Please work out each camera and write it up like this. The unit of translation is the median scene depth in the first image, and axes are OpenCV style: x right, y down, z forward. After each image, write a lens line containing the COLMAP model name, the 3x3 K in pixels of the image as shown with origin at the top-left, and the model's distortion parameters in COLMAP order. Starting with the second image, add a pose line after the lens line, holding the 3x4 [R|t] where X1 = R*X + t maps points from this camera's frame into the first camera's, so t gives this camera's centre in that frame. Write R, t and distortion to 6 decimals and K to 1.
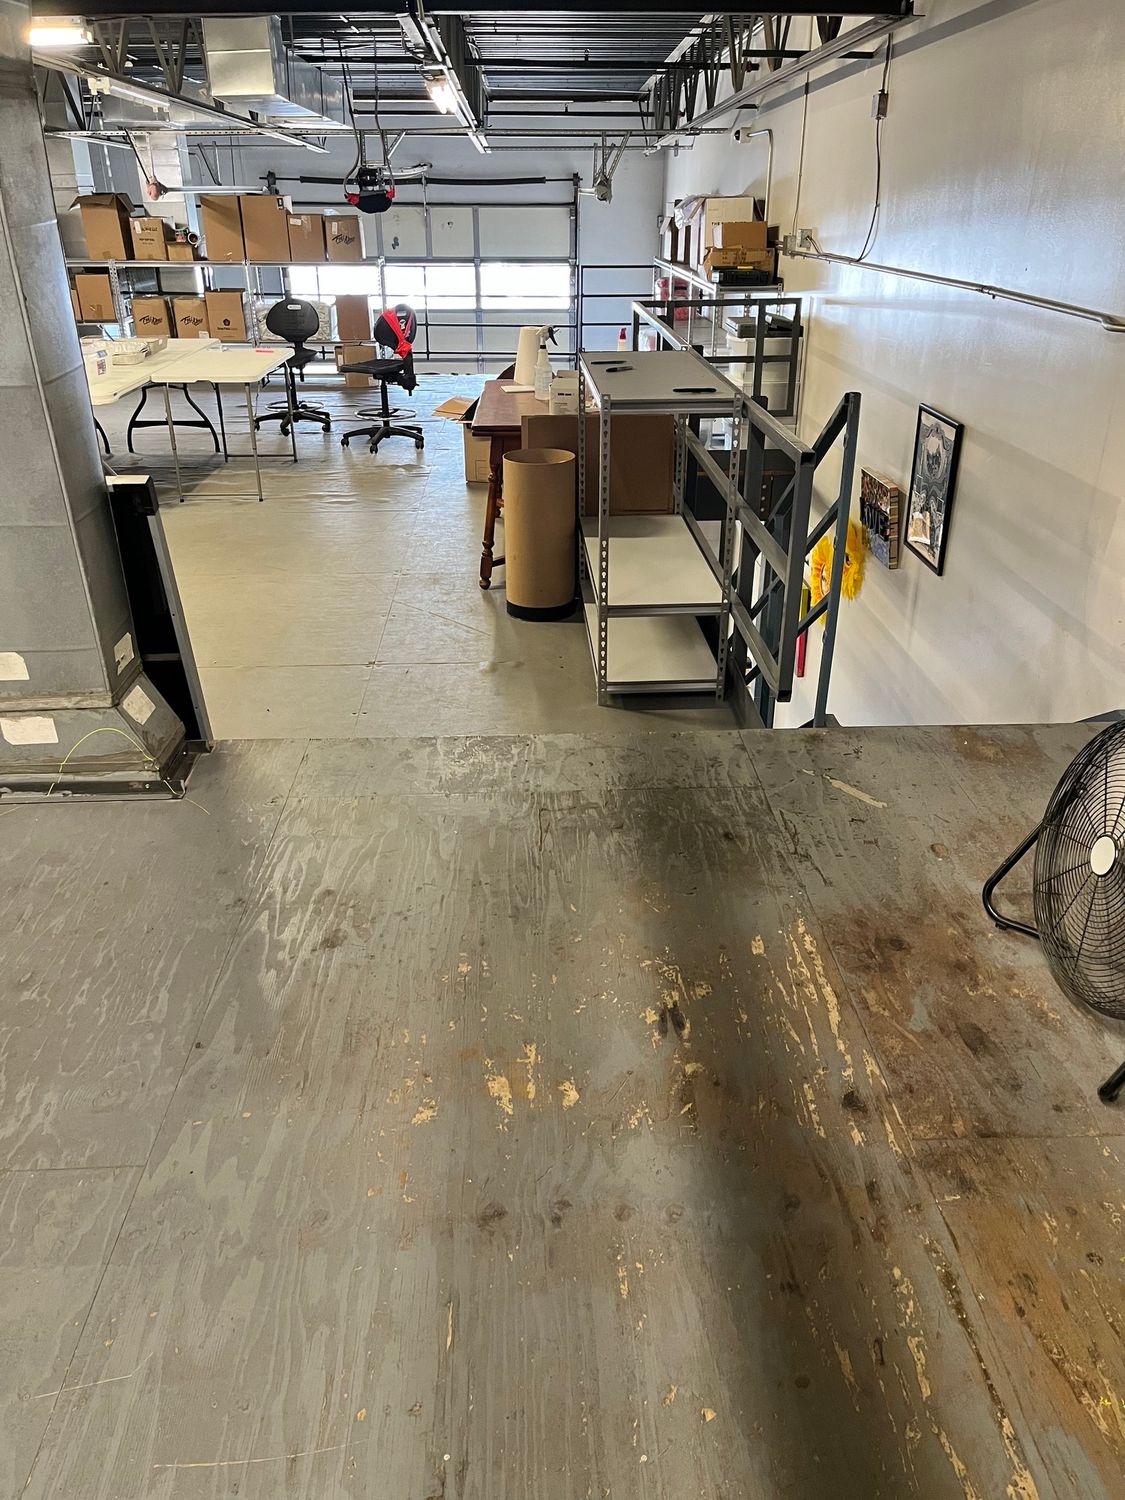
lens RADIAL K [[1131.0, 0, 564.5], [0, 1131.0, 754.1], [0, 0, 1]] dist [0.048703, -0.059638]
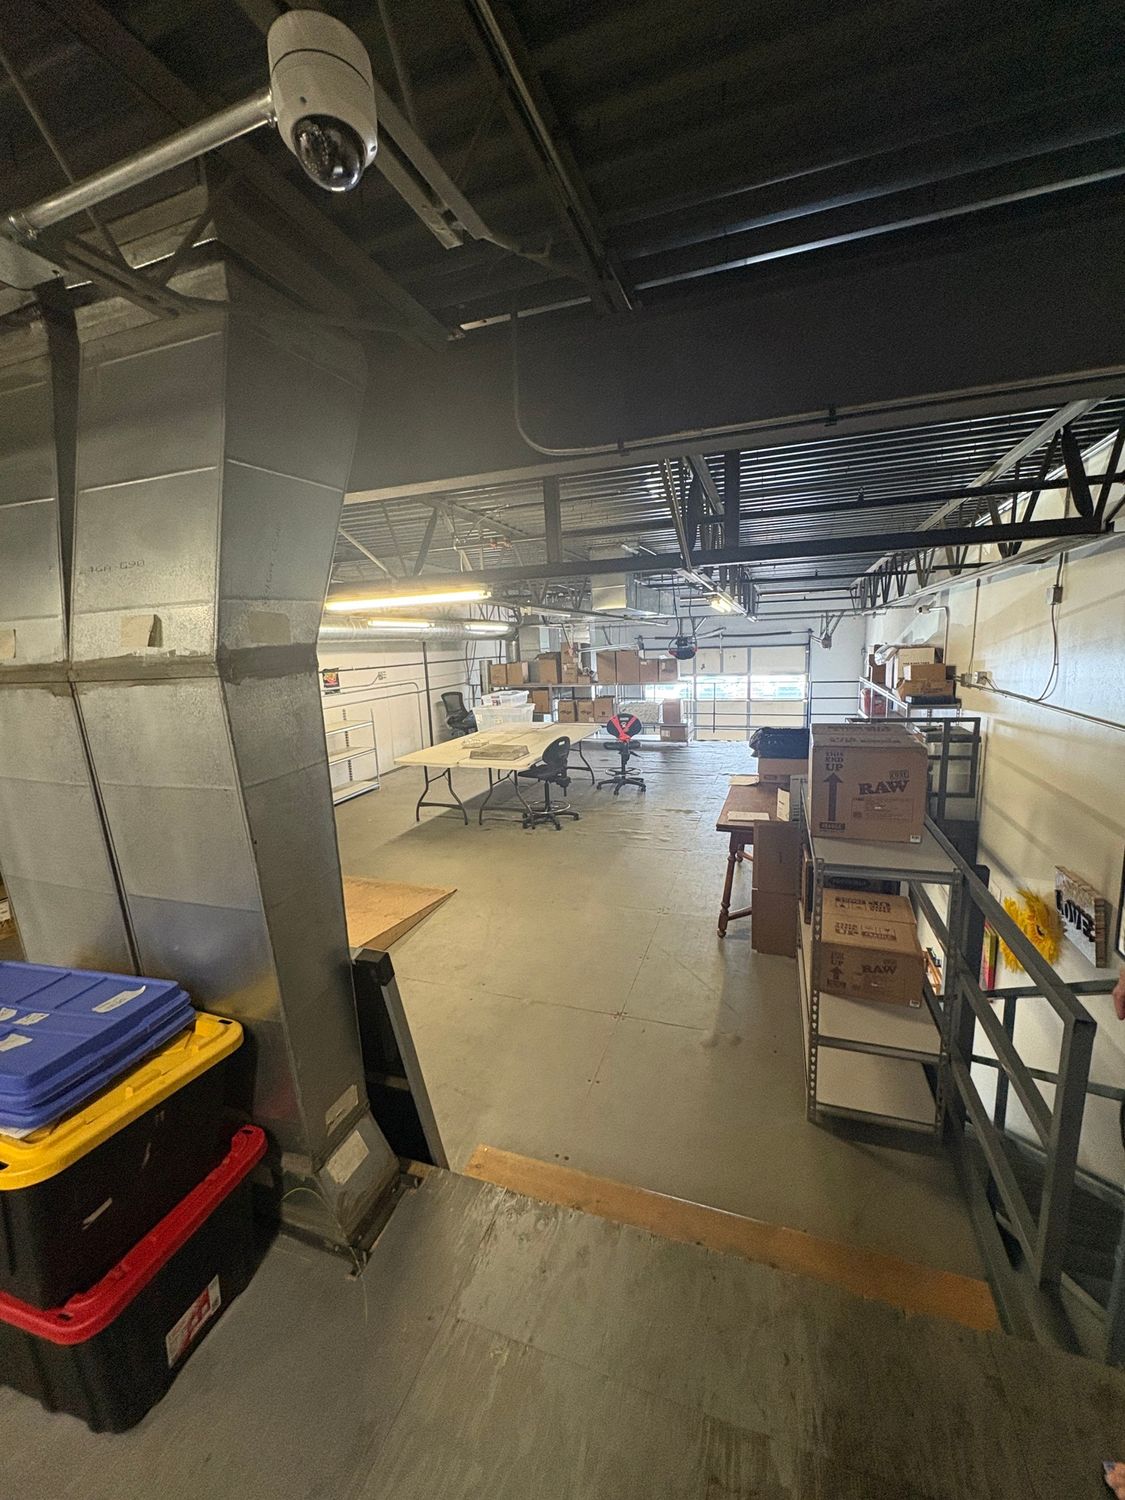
lens RADIAL K [[606.9, 0, 558.0], [0, 606.9, 752.1], [0, 0, 1]] dist [0.000316, -0.000104]
pose [[0.927733, 0.030490, -0.371998, 0.007015], [-0.127534, 0.962567, -0.239166, -0.102517], [0.350781, 0.269325, 0.896893, 0.146855]]
